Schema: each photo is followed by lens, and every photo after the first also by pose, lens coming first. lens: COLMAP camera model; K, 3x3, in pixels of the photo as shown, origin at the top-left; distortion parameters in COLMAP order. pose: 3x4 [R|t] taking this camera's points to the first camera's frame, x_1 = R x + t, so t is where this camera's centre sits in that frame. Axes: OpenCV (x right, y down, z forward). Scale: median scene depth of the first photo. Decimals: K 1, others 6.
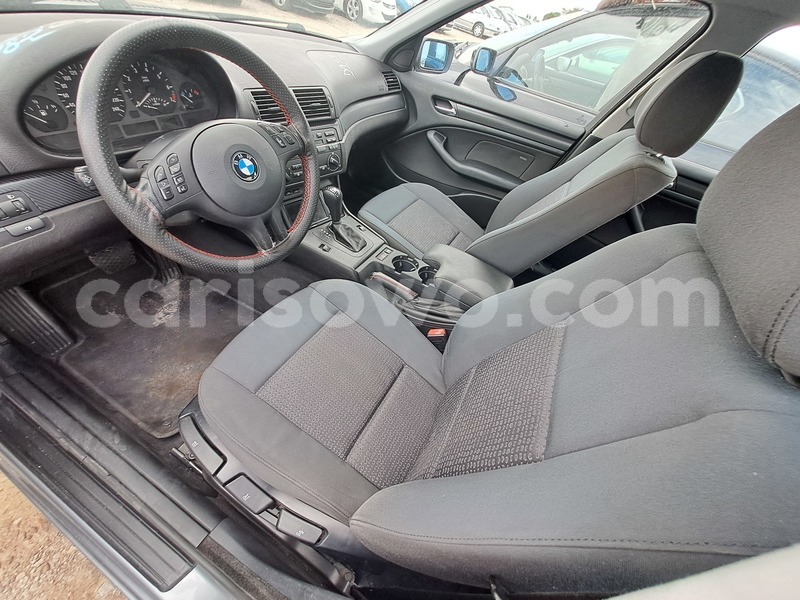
lens RADIAL K [[323.1, 0, 399.6], [0, 323.1, 289.4], [0, 0, 1]] dist [0.001193, 0.000564]
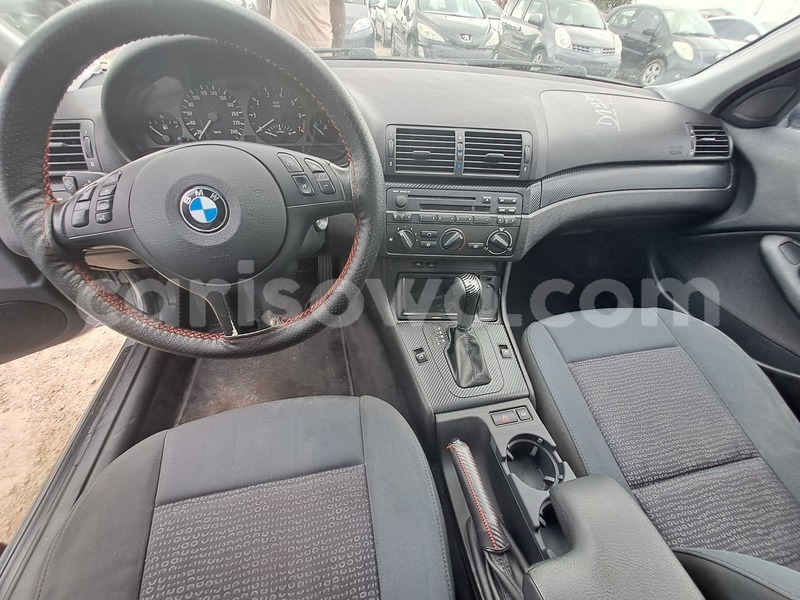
lens RADIAL K [[323.1, 0, 399.6], [0, 323.1, 289.4], [0, 0, 1]] dist [0.001193, 0.000564]
pose [[0.644914, 0.347539, -0.680663, 0.137328], [-0.461192, 0.887156, 0.016002, -0.236223], [0.609416, 0.303597, 0.732422, 0.453161]]
